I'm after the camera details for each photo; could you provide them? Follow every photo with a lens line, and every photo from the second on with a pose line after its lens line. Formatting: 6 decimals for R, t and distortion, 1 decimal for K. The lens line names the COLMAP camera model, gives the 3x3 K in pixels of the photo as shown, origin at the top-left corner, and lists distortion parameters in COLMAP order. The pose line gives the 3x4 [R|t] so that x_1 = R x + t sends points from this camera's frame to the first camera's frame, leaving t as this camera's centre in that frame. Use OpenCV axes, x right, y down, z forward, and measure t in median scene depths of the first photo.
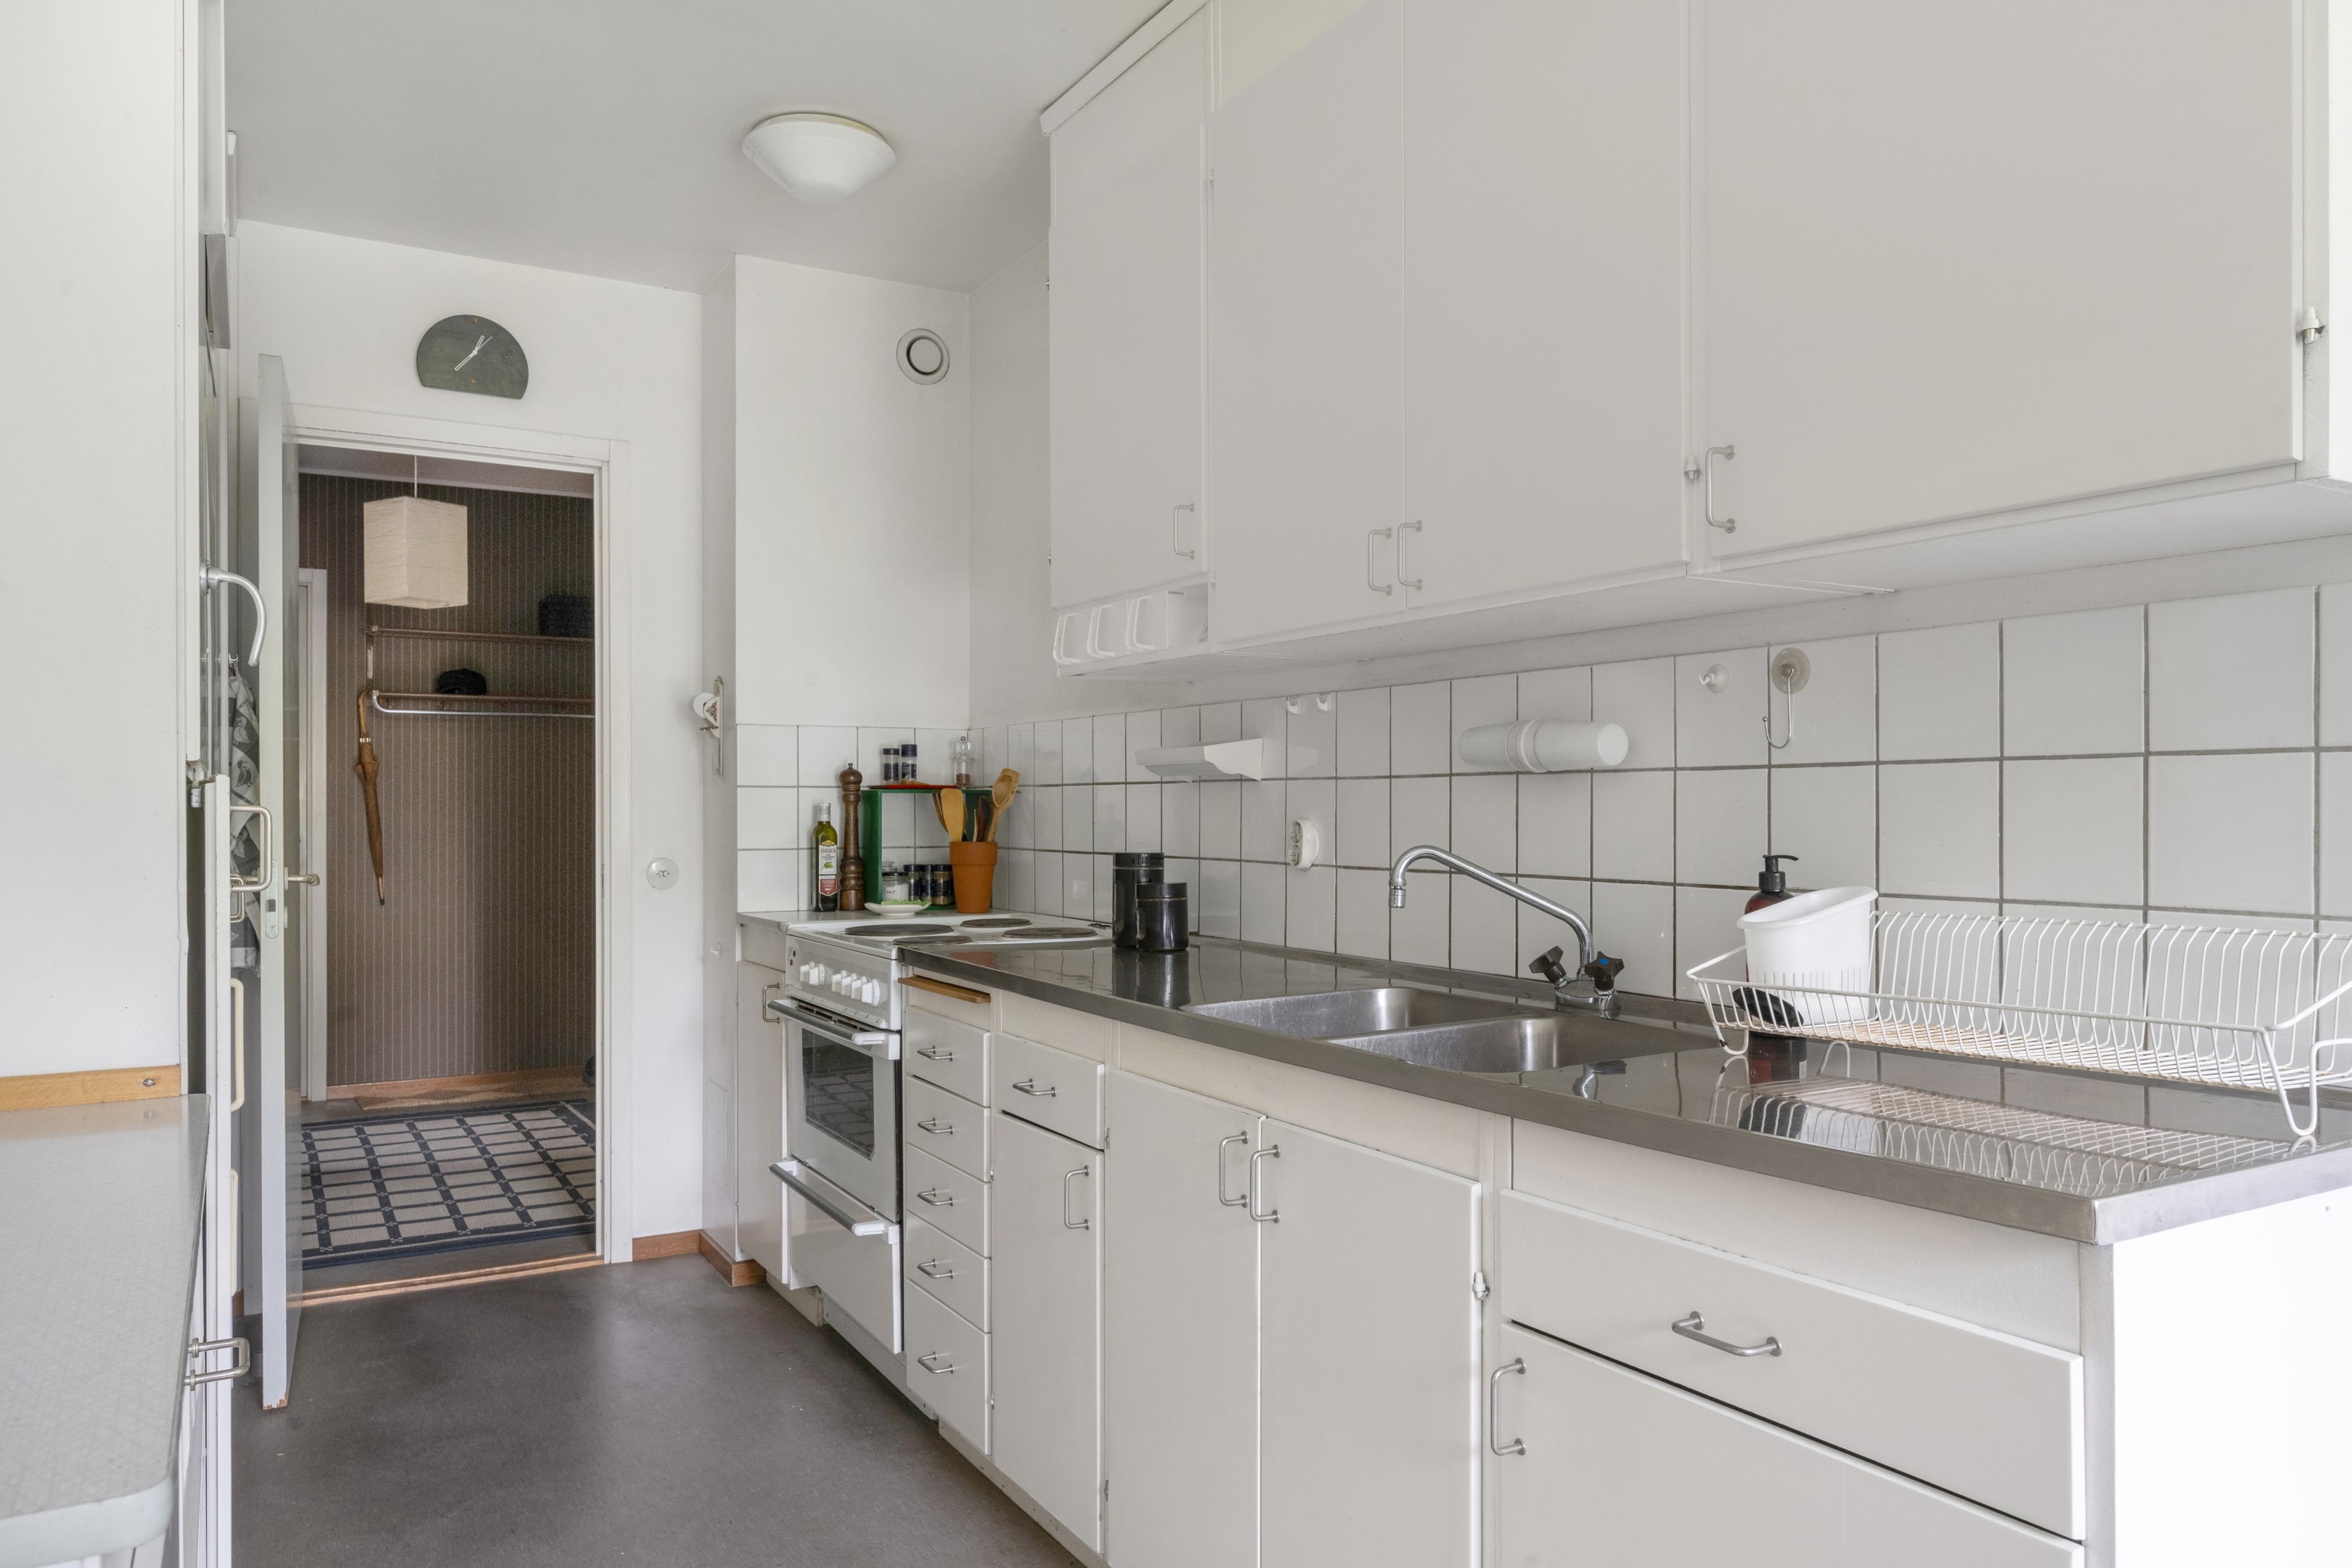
lens RADIAL K [[1609.4, 0, 1181.9], [0, 1609.4, 813.7], [0, 0, 1]] dist [-0.002861, 0.000299]
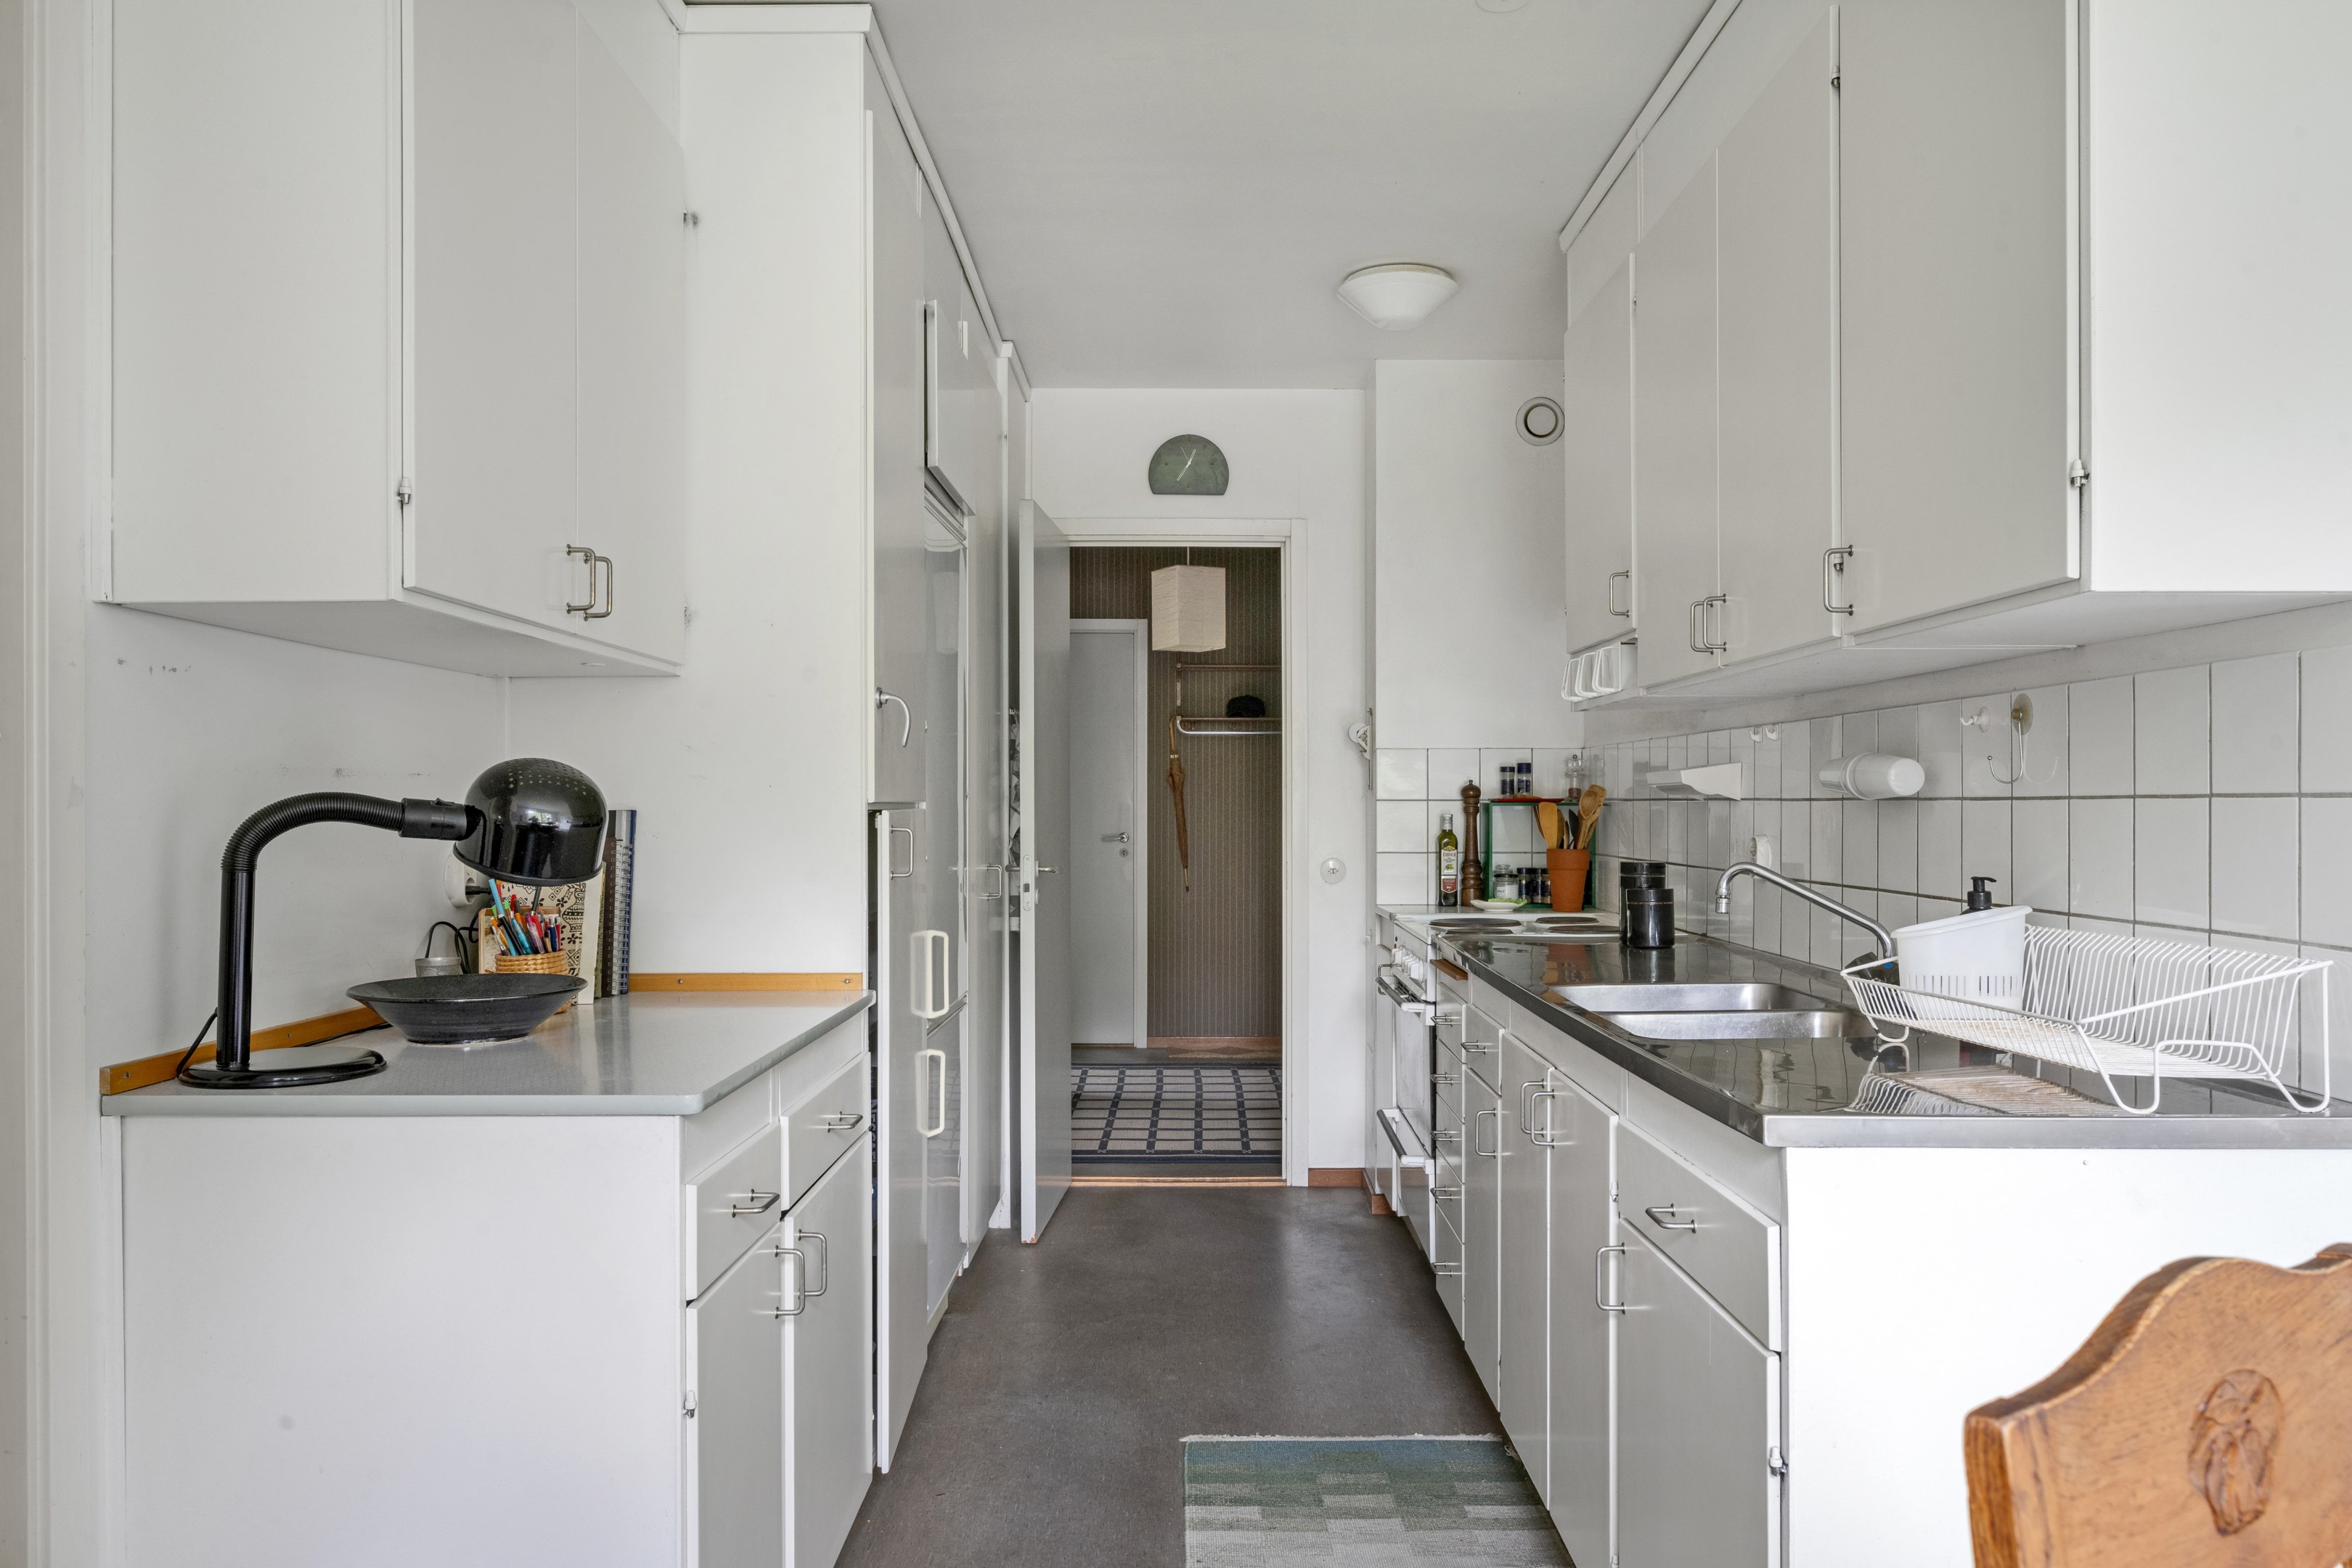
lens RADIAL K [[1683.6, 0, 1173.6], [0, 1683.6, 811.2], [0, 0, 1]] dist [-0.003104, 0.000245]
pose [[0.858382, 0.003659, -0.512997, 0.238343], [-0.002967, 0.999993, 0.002167, -0.010848], [0.513002, -0.000338, 0.858388, -0.161569]]
